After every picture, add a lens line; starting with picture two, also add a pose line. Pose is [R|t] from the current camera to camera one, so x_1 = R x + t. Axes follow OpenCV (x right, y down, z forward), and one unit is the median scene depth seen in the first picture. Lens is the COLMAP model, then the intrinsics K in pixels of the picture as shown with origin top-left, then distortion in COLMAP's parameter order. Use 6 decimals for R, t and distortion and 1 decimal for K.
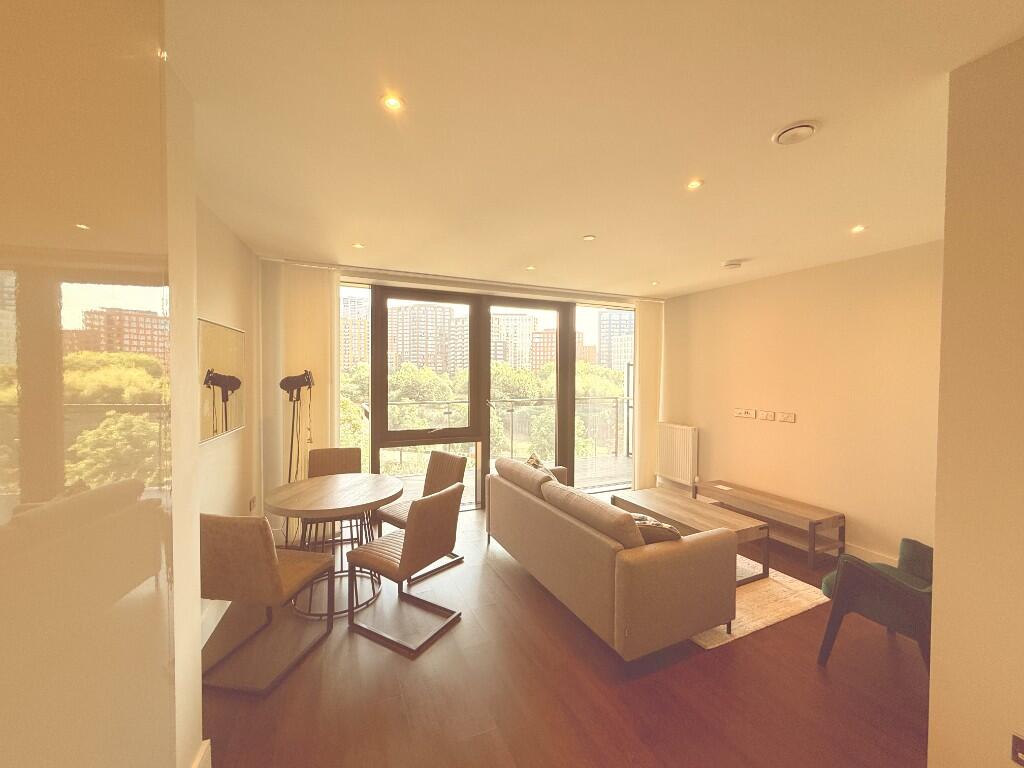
lens RADIAL K [[406.9, 0, 507.0], [0, 406.9, 383.1], [0, 0, 1]] dist [-0.001712, -0.000086]
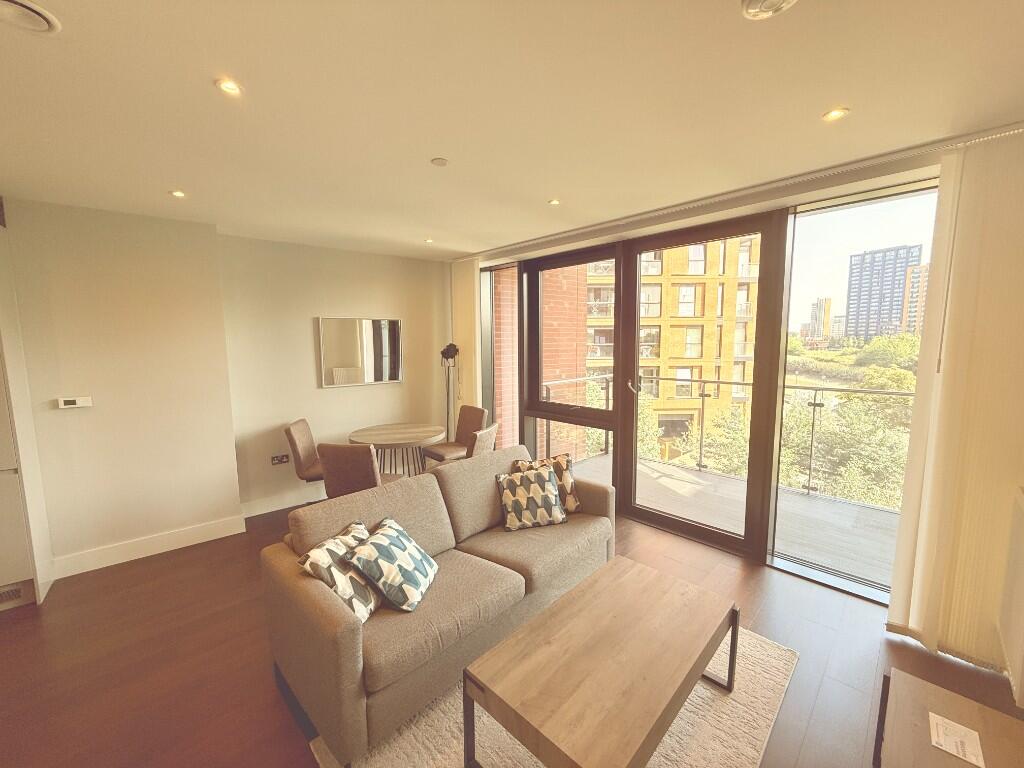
lens RADIAL K [[401.7, 0, 512.0], [0, 401.7, 384.0], [0, 0, 1]] dist [0.011612, -0.000052]
pose [[0.354323, 0.094213, -0.930365, 0.540478], [-0.011920, 0.995286, 0.096248, -0.020459], [0.935047, -0.023013, 0.353776, 0.487608]]
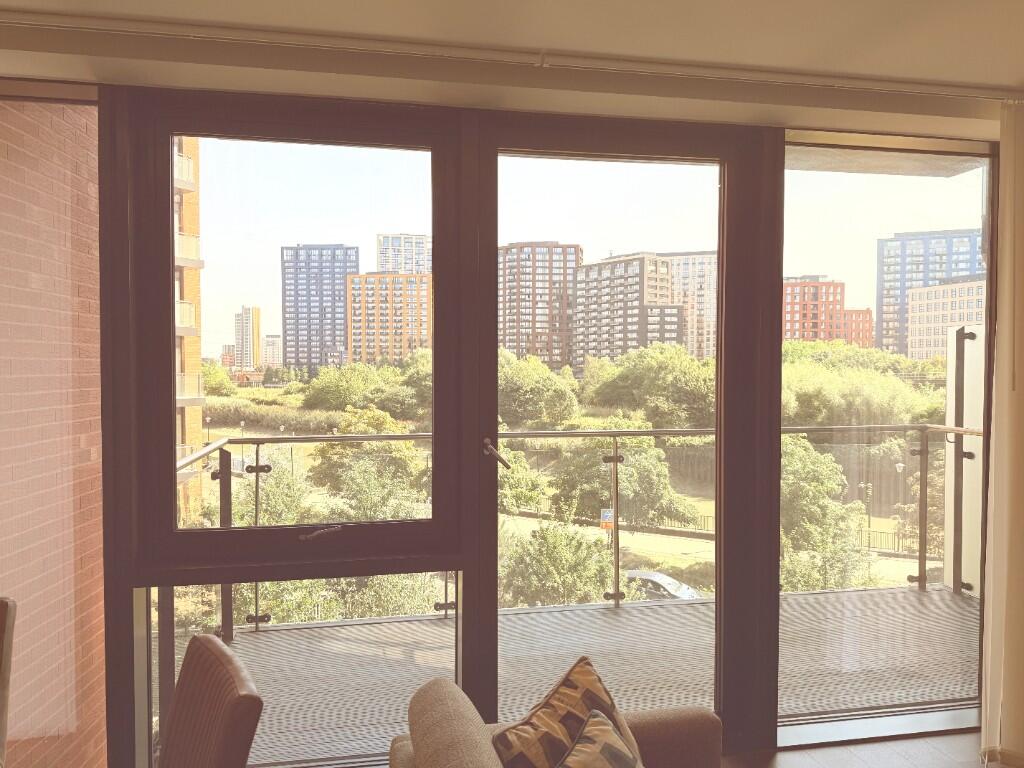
lens RADIAL K [[745.5, 0, 511.3], [0, 745.5, 387.7], [0, 0, 1]] dist [0.156637, -0.277337]
pose [[0.974386, 0.002159, -0.224872, 0.096450], [-0.001398, 0.999993, 0.003546, -0.002005], [0.224878, -0.003141, 0.974382, 0.387781]]
